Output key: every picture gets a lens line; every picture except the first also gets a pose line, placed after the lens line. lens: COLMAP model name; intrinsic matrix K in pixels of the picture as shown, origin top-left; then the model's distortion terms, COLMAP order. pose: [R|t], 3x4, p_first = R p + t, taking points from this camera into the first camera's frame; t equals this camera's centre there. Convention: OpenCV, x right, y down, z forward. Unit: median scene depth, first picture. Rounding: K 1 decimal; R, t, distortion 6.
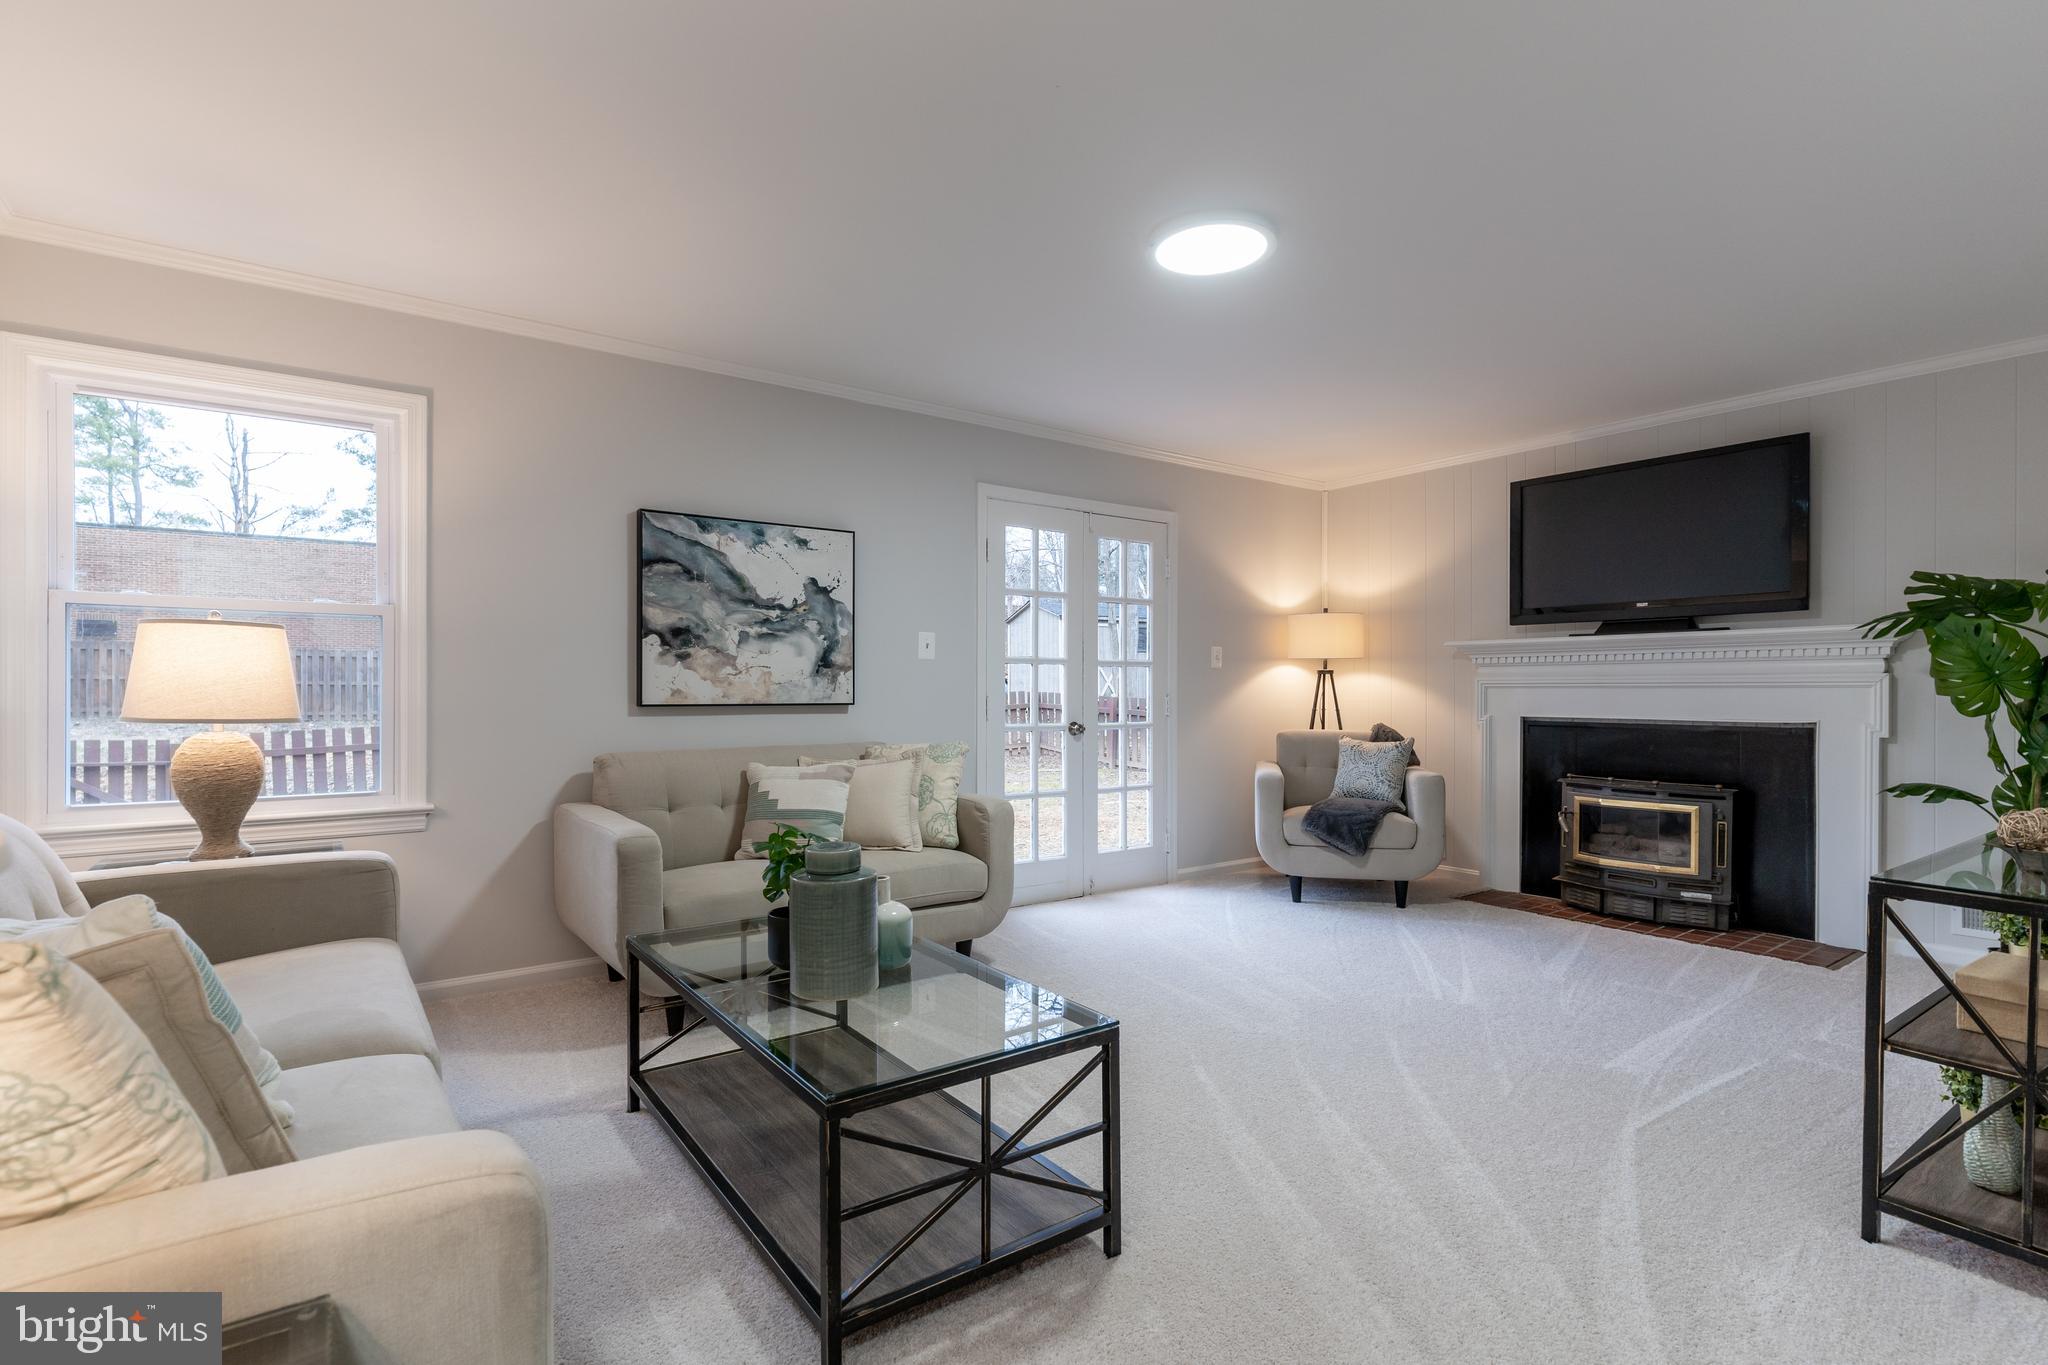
lens RADIAL K [[981.6, 0, 1024.0], [0, 981.6, 684.2], [0, 0, 1]] dist [0.002256, -0.000899]
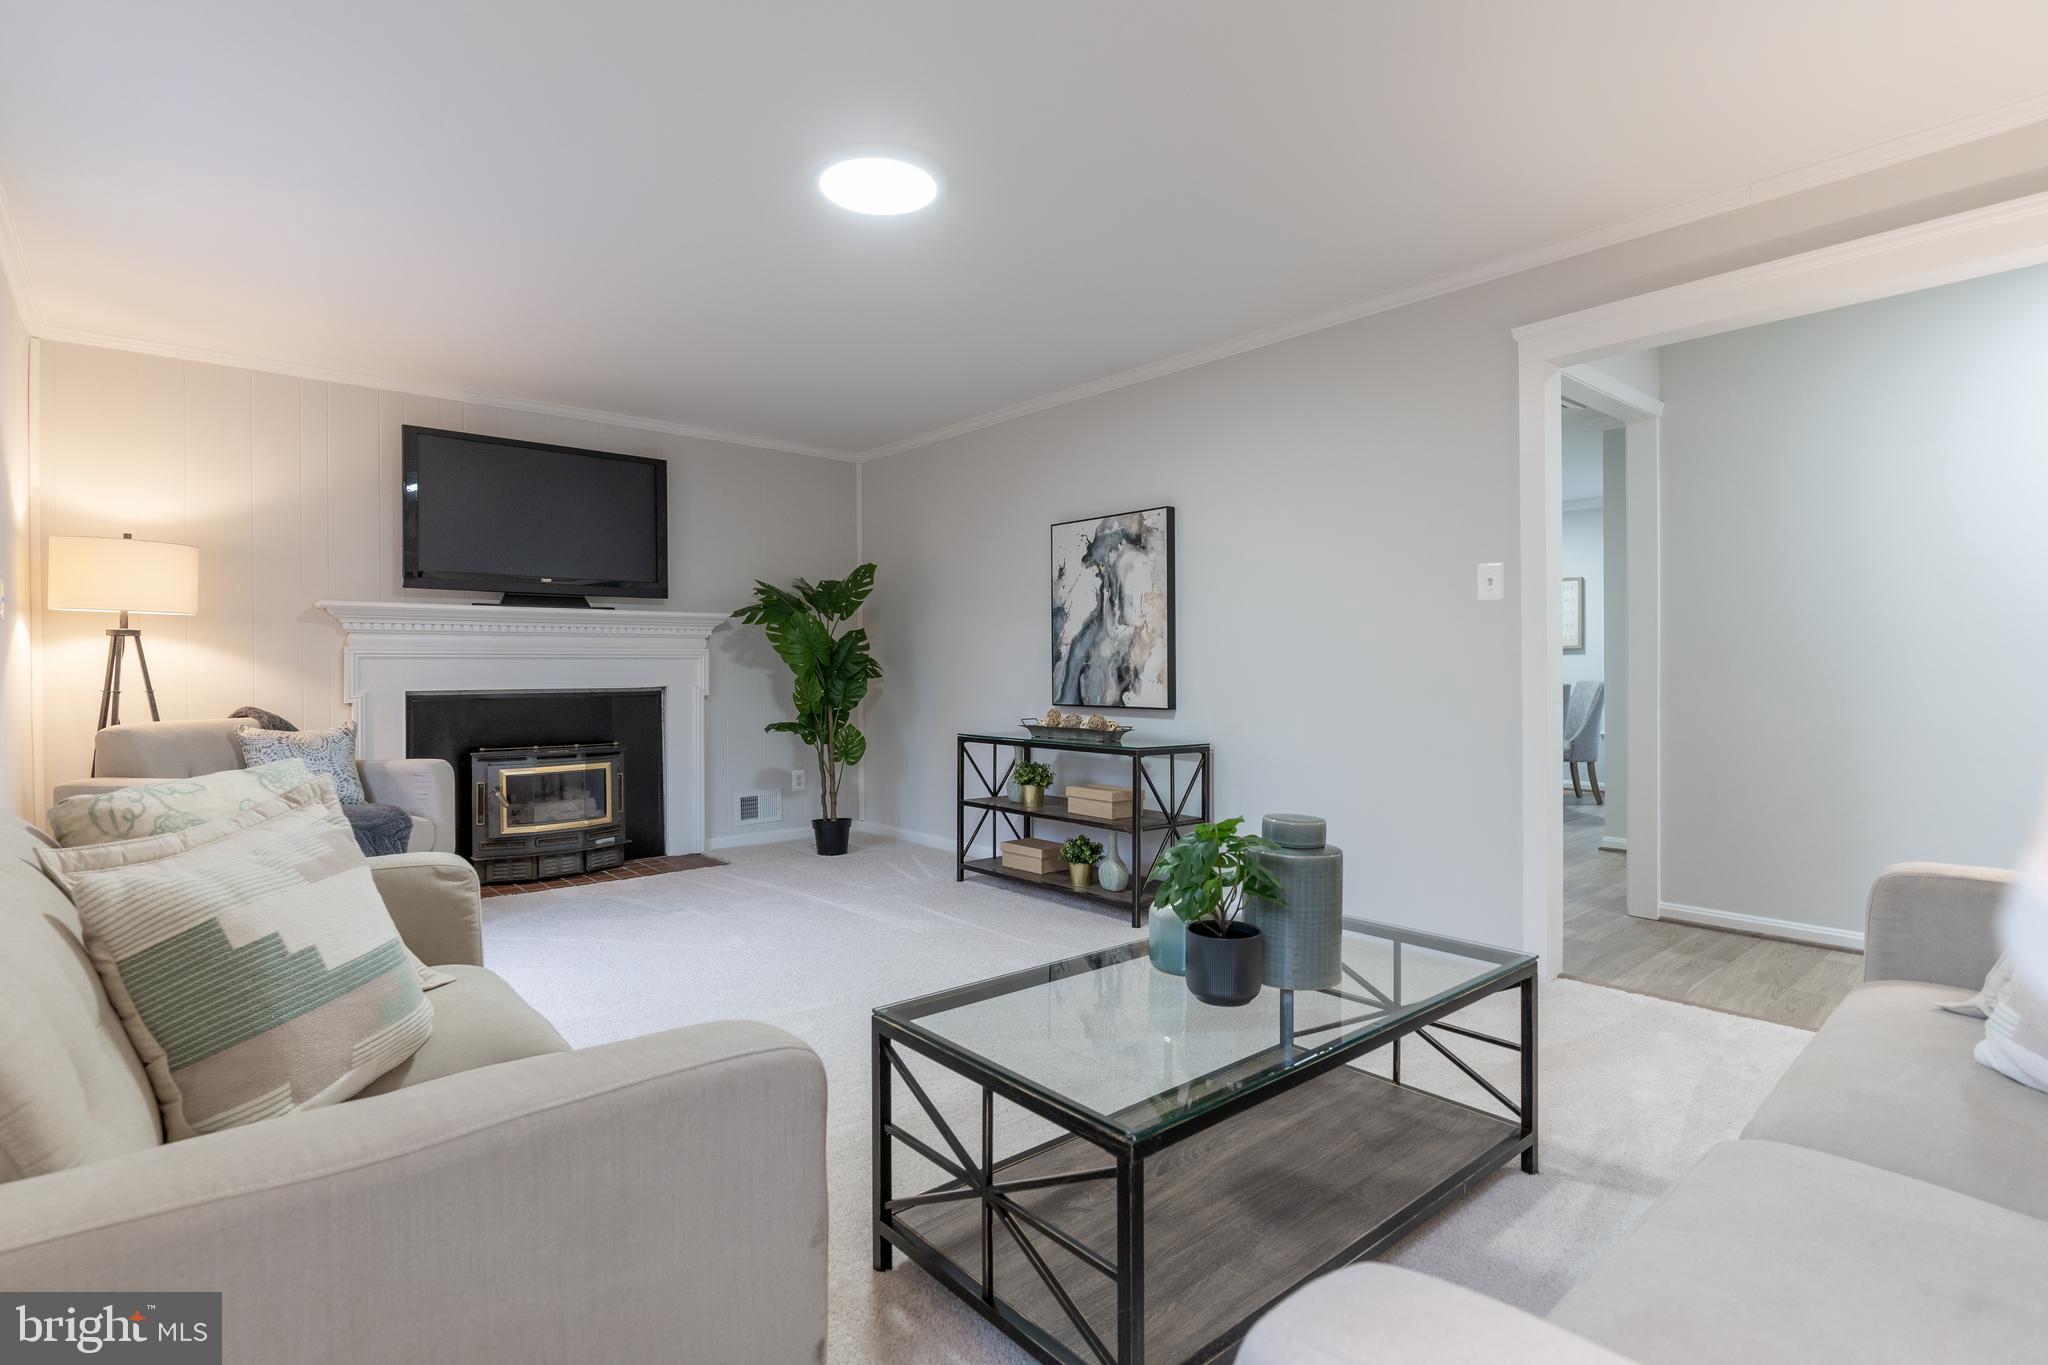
lens RADIAL K [[989.9, 0, 1022.5], [0, 989.9, 674.6], [0, 0, 1]] dist [0.002260, 0.000226]
pose [[-0.103024, -0.012404, 0.994601, -0.477225], [-0.001857, 0.999923, 0.012278, 0.006439], [-0.994677, -0.000582, -0.103040, 0.595527]]
